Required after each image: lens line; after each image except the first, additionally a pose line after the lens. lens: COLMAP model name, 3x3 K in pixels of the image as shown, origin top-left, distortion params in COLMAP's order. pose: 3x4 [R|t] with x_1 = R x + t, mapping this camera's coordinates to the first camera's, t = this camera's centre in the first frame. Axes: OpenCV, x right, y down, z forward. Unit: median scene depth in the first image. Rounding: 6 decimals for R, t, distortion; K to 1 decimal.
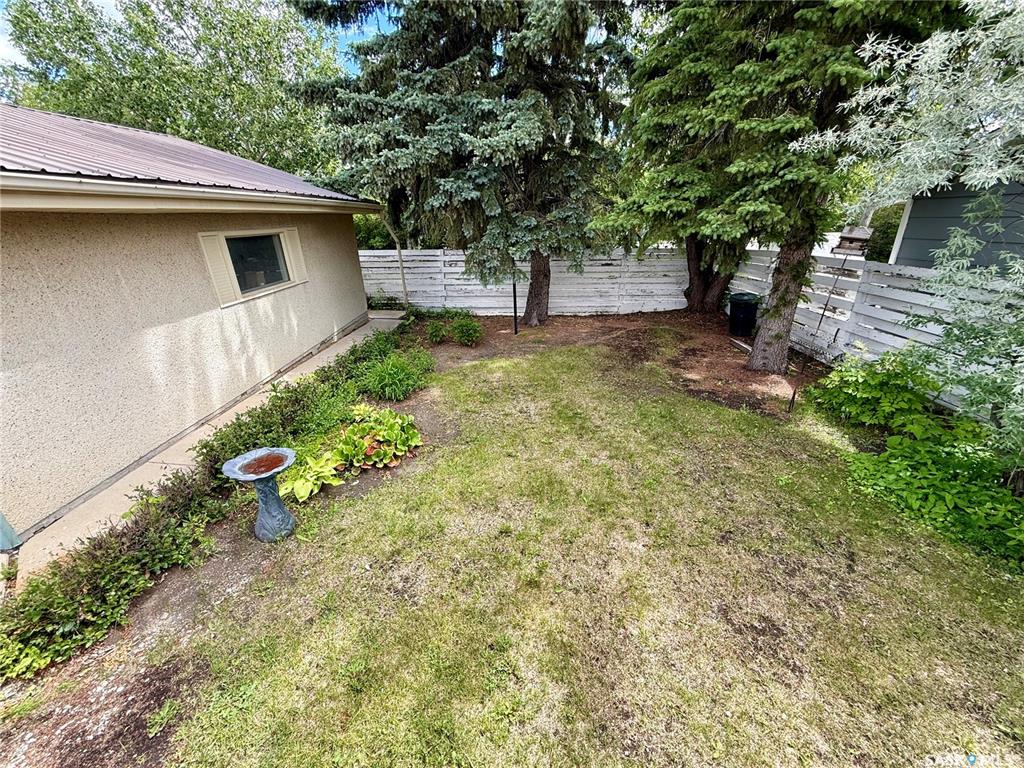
lens RADIAL K [[408.8, 0, 506.0], [0, 408.8, 384.5], [0, 0, 1]] dist [0.007833, -0.002663]
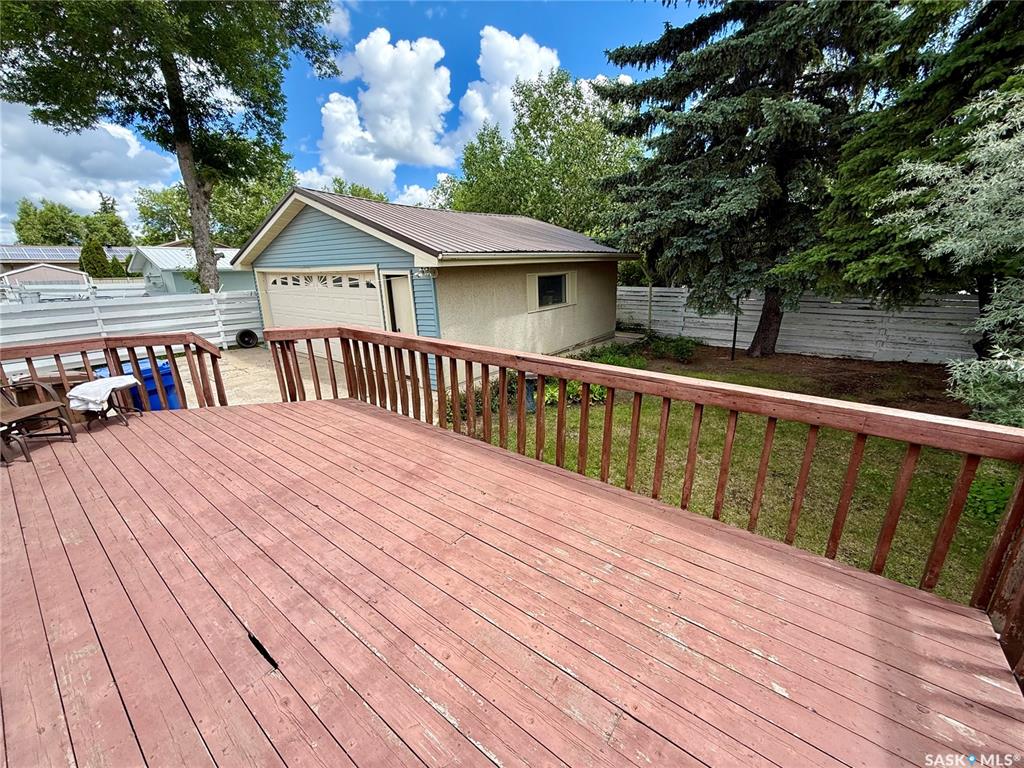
lens RADIAL K [[408.8, 0, 511.9], [0, 408.8, 388.0], [0, 0, 1]] dist [0.007833, -0.002663]
pose [[0.805894, 0.169430, -0.567300, 0.228524], [-0.214612, 0.976610, -0.013198, 0.118450], [0.551795, 0.132386, 0.823406, -0.334629]]
